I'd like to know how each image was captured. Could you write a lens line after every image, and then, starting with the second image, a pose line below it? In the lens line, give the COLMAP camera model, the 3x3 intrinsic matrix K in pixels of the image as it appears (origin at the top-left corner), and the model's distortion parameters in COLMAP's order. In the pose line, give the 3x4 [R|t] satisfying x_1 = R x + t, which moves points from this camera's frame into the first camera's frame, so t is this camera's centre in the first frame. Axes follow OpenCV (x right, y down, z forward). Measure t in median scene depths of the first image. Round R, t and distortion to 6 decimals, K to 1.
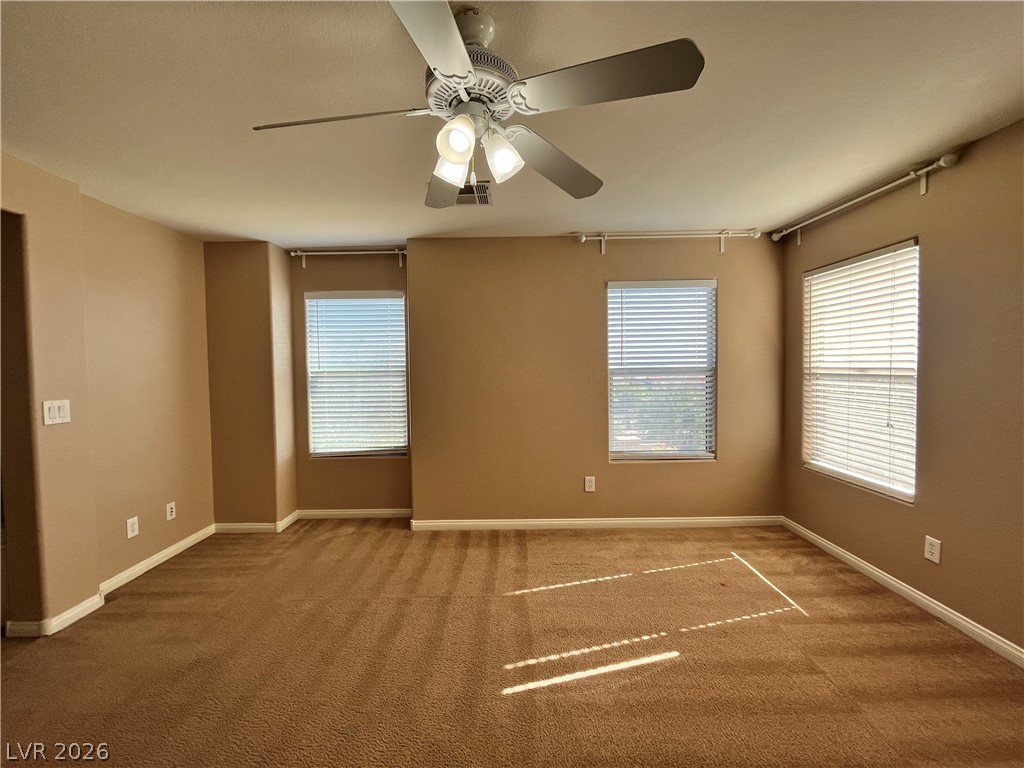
lens RADIAL K [[413.6, 0, 509.5], [0, 413.6, 381.4], [0, 0, 1]] dist [-0.005787, 0.000395]
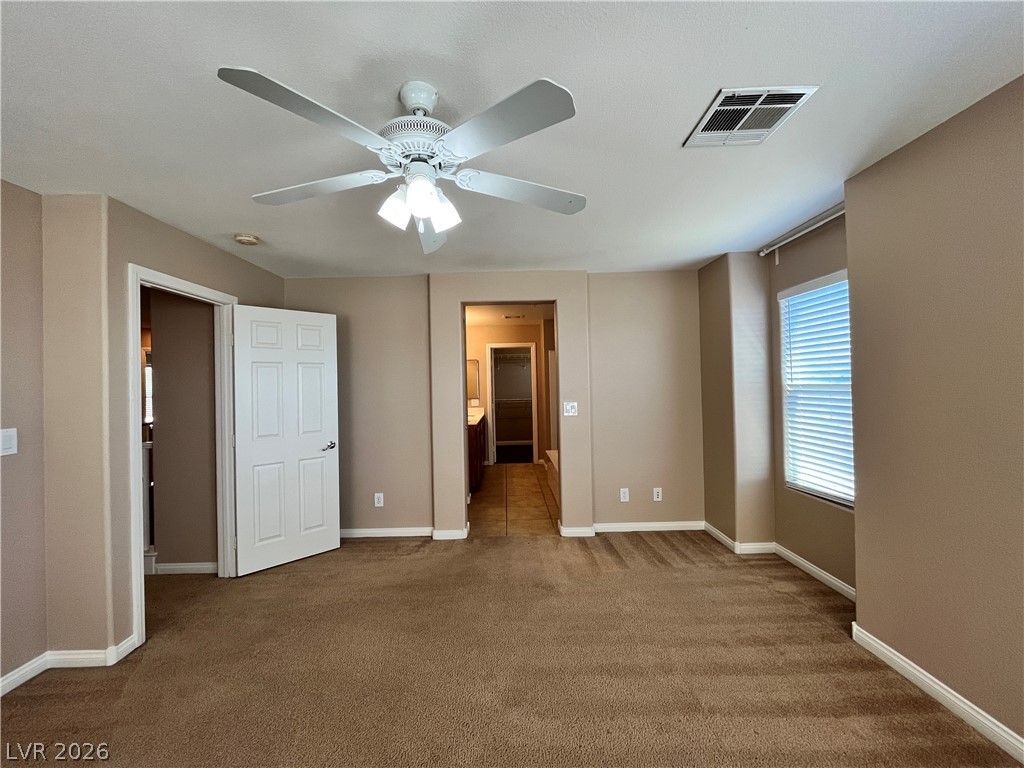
lens RADIAL K [[413.6, 0, 505.5], [0, 413.6, 384.3], [0, 0, 1]] dist [-0.005787, 0.000395]
pose [[0.004213, 0.013958, -0.999894, 0.422532], [-0.014019, 0.999805, 0.013897, -0.033697], [0.999893, 0.013959, 0.004408, 0.498530]]
